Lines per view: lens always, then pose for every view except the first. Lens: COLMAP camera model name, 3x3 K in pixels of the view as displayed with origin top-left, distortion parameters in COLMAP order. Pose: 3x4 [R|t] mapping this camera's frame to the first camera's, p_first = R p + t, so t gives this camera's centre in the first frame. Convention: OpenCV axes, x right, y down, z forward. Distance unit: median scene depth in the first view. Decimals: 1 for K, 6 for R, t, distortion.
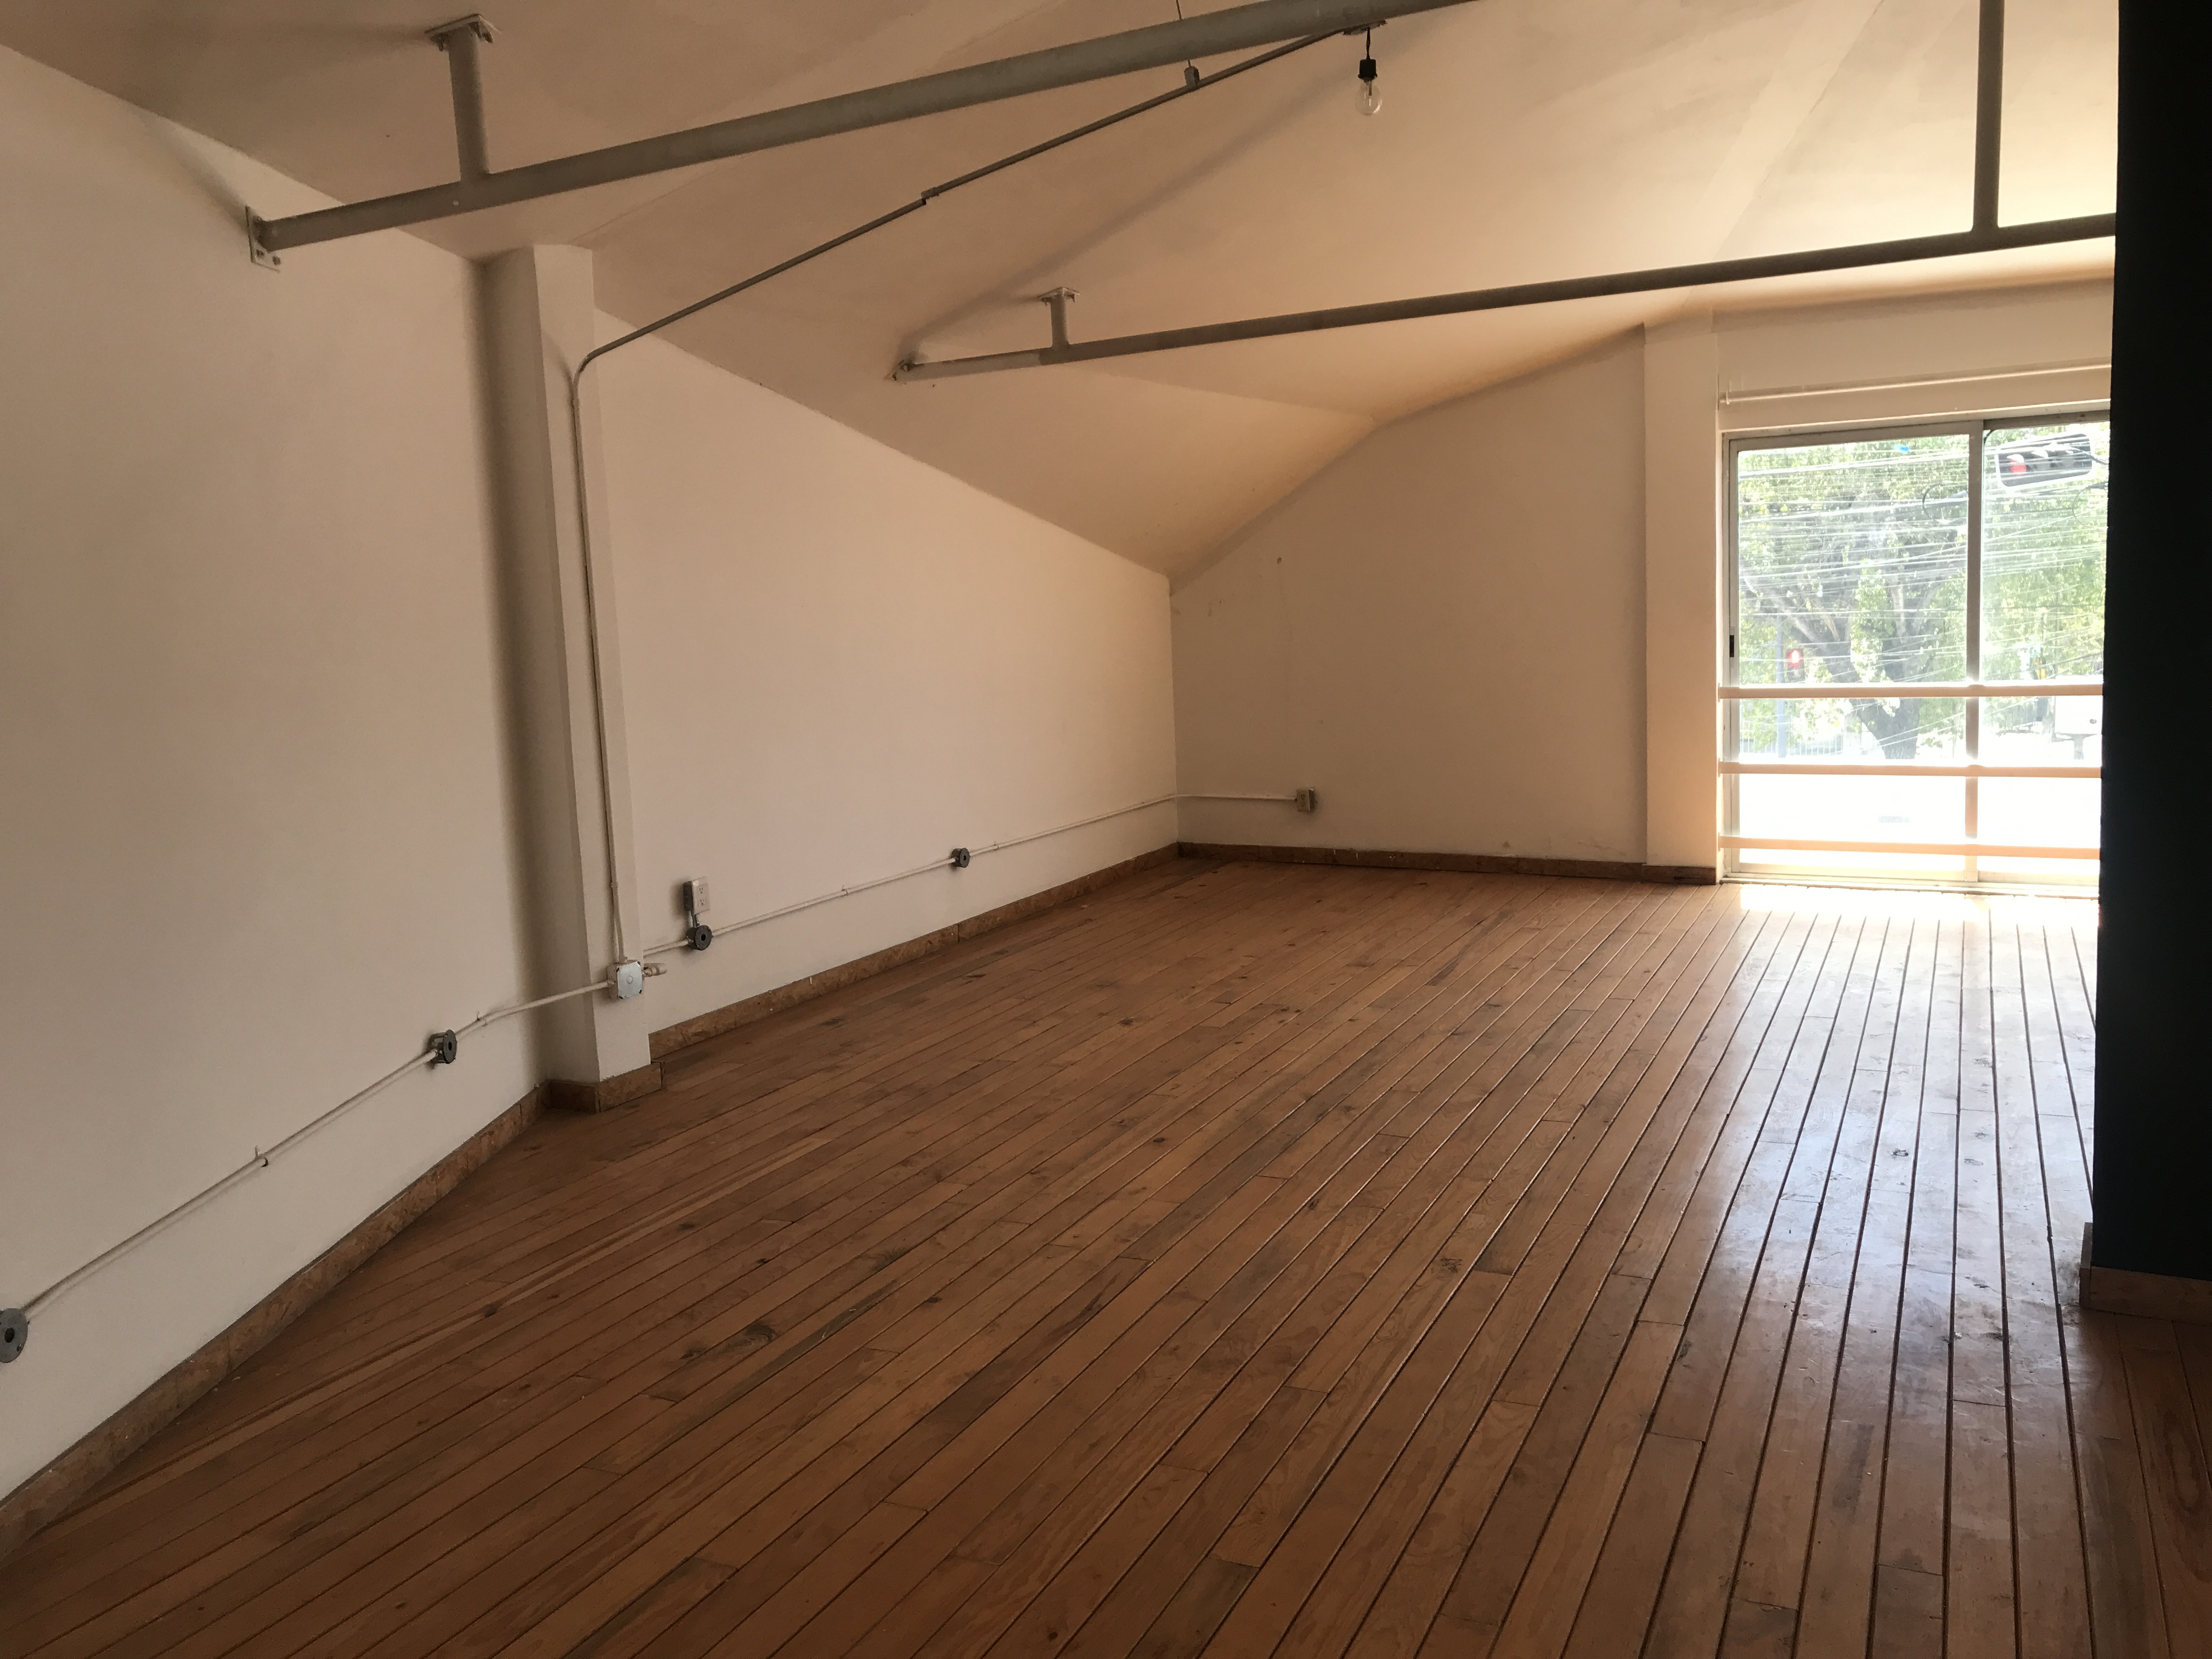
lens RADIAL K [[1821.2, 0, 1103.8], [0, 1821.2, 820.3], [0, 0, 1]] dist [0.029545, -0.003730]
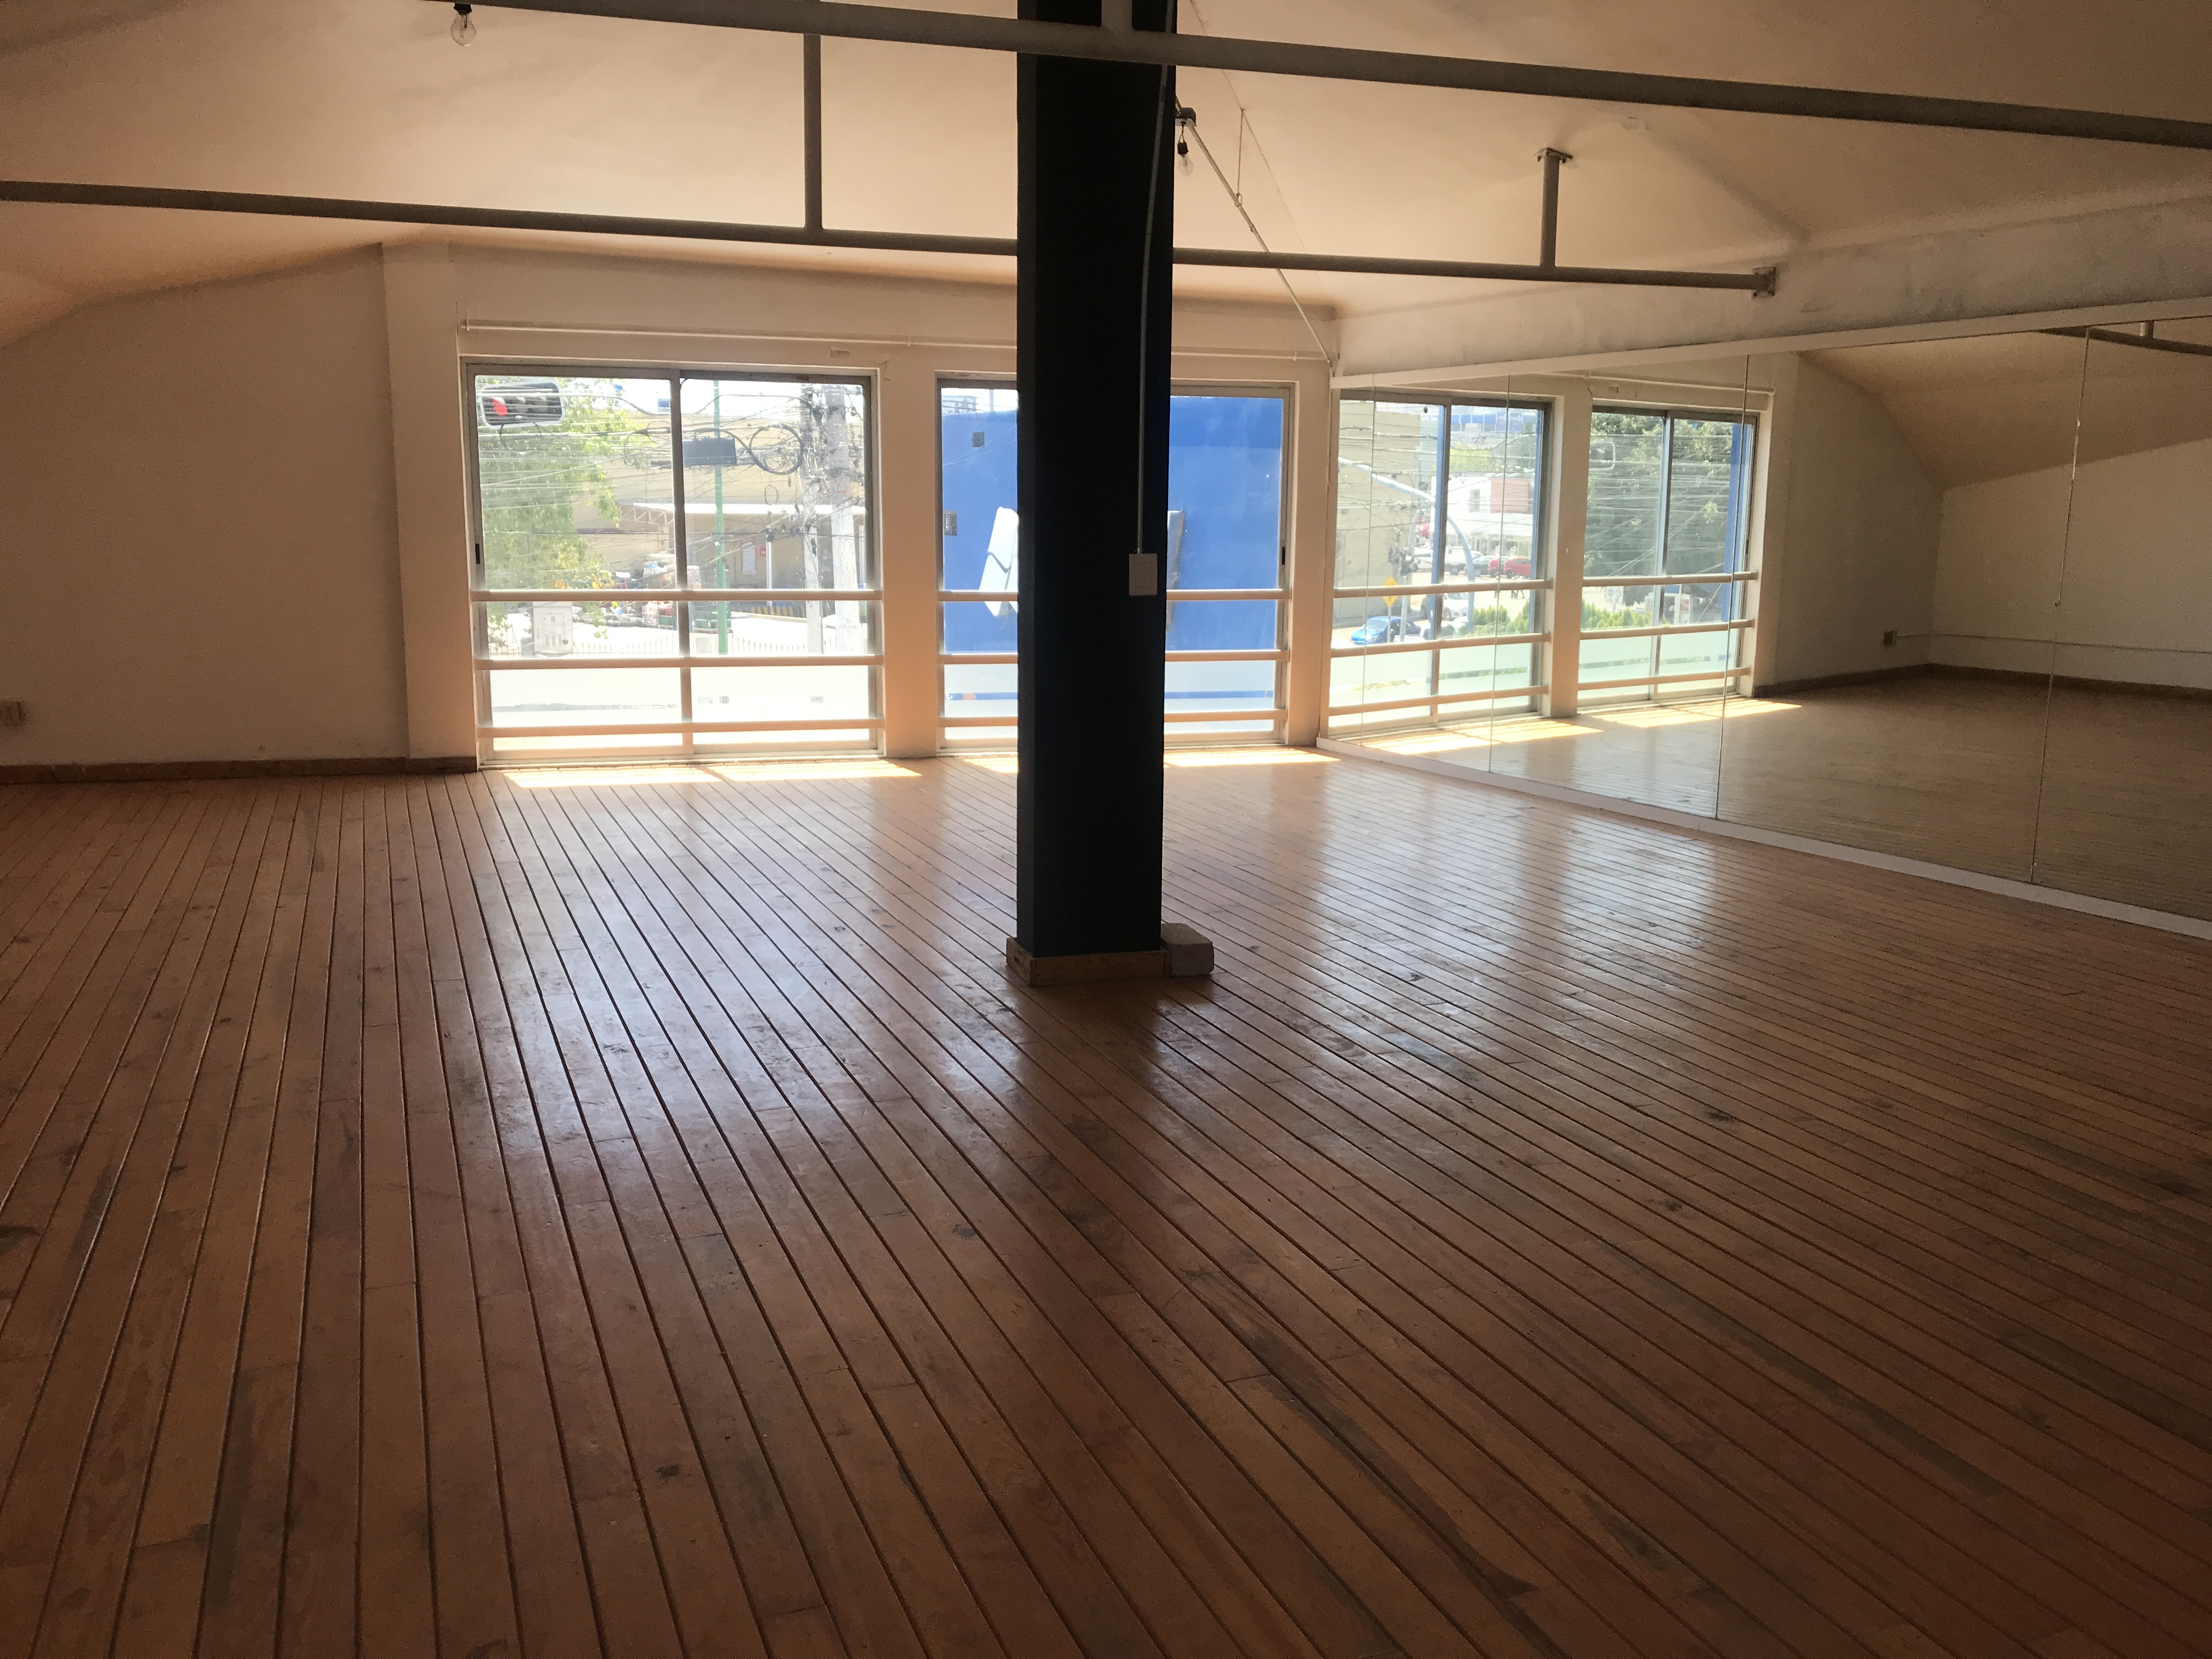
lens RADIAL K [[1821.2, 0, 1103.8], [0, 1821.2, 820.3], [0, 0, 1]] dist [0.029545, -0.003730]
pose [[0.680090, -0.080763, 0.728666, -0.221149], [0.054059, 0.996732, 0.060019, 0.019347], [-0.731133, -0.001428, 0.682234, -0.024157]]
